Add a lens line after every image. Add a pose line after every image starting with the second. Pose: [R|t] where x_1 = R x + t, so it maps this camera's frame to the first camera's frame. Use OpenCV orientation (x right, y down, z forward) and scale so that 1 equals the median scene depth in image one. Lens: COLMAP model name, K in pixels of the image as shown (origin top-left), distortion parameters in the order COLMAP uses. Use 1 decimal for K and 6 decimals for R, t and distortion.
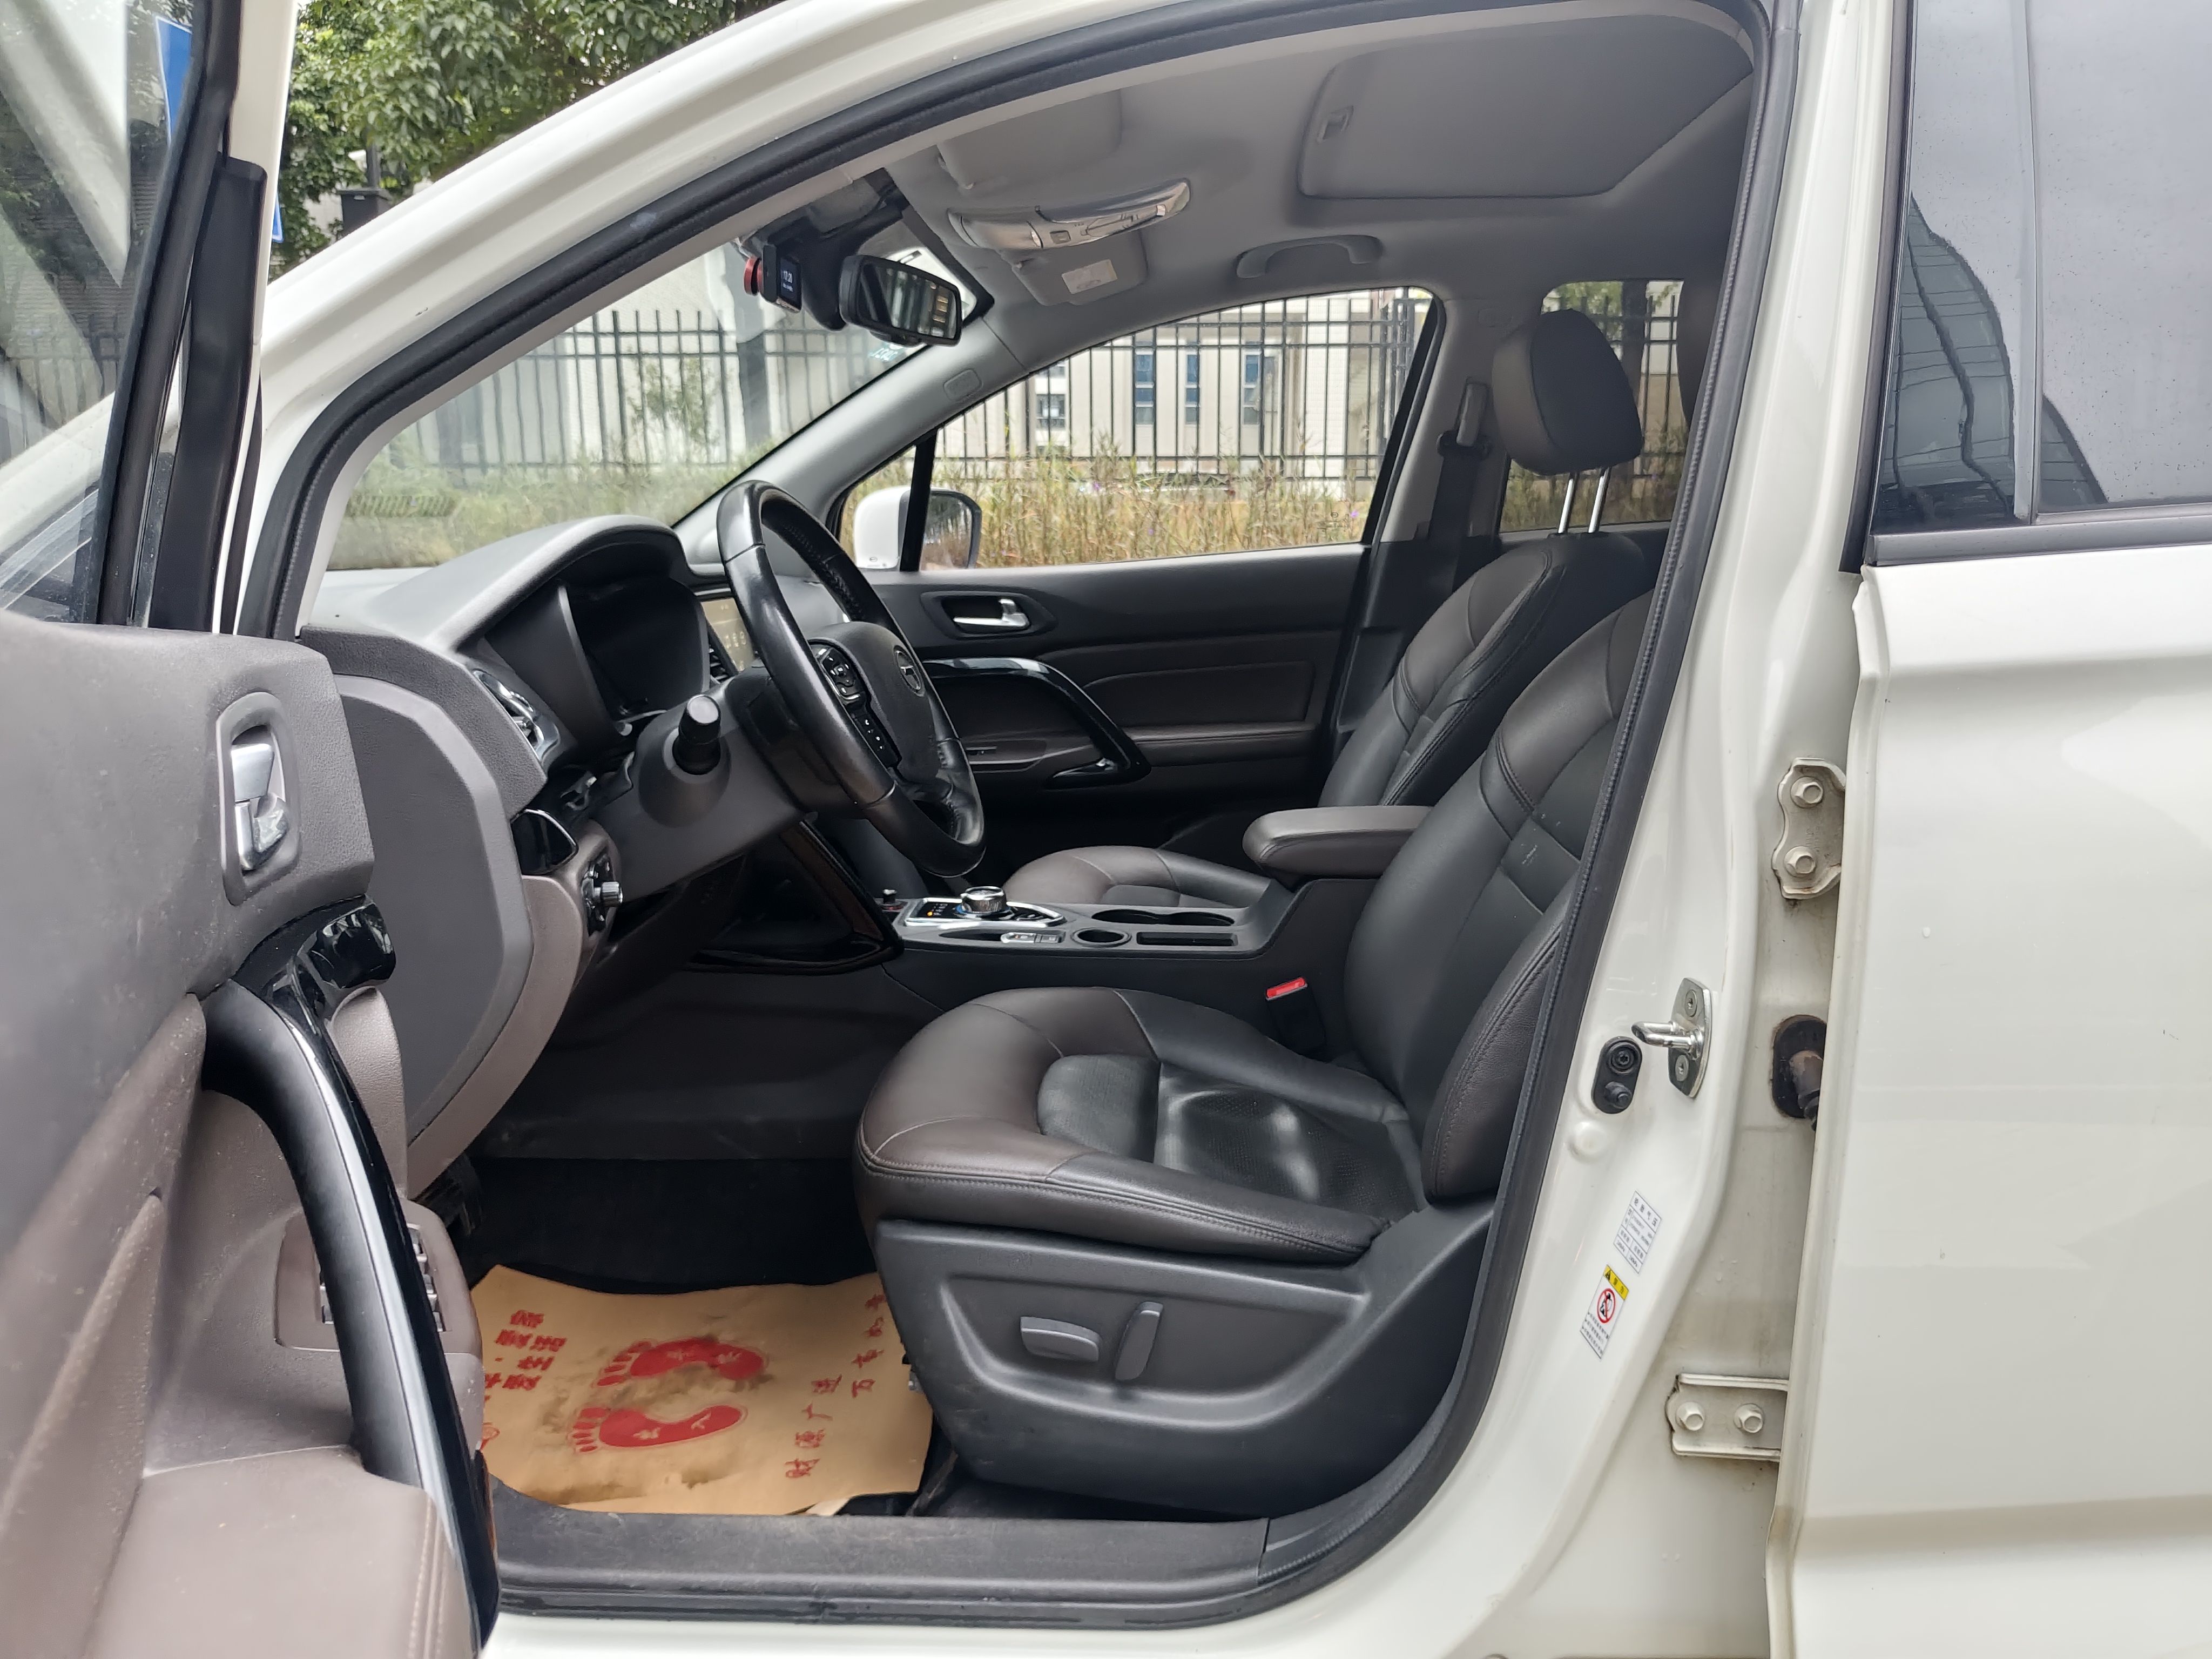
lens RADIAL K [[1553.8, 0, 1121.0], [0, 1553.8, 821.1], [0, 0, 1]] dist [0.004233, -0.004741]
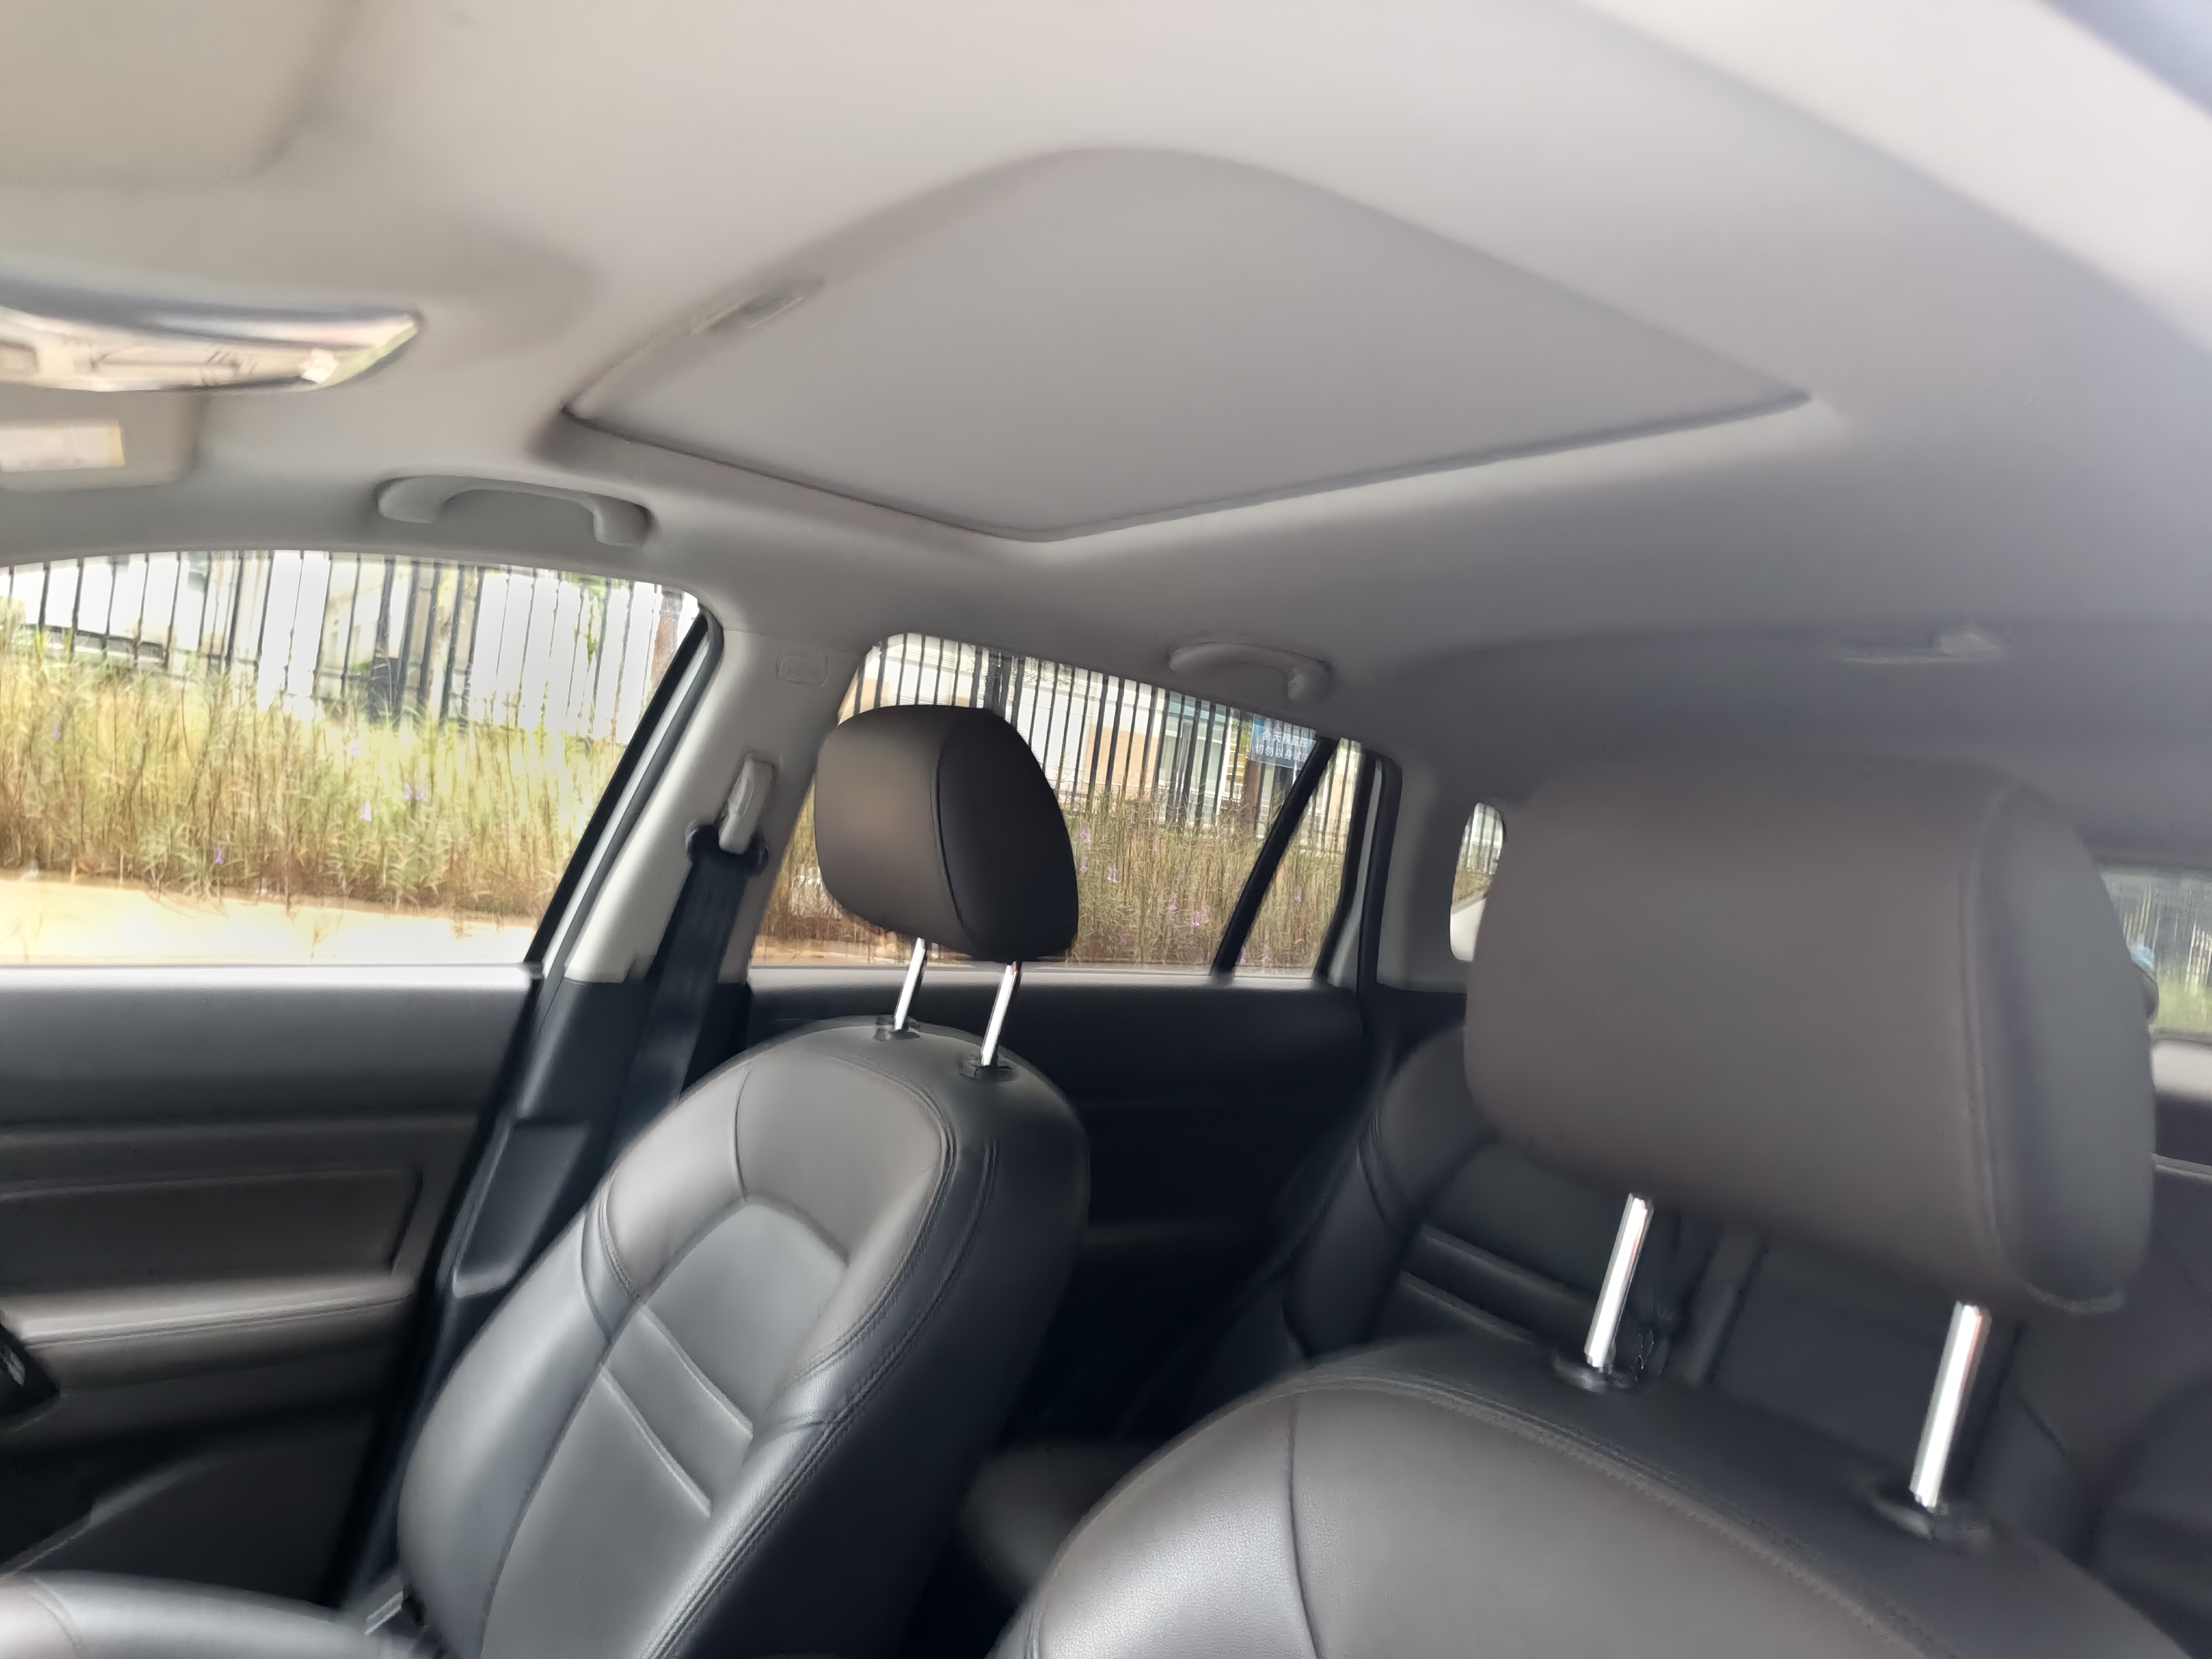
lens RADIAL K [[1558.4, 0, 1105.1], [0, 1558.4, 856.3], [0, 0, 1]] dist [0.000092, -0.002630]
pose [[0.804101, 0.114648, 0.583333, -0.023584], [-0.037214, 0.989011, -0.143082, -0.150435], [-0.593327, 0.093344, 0.799531, 0.394021]]
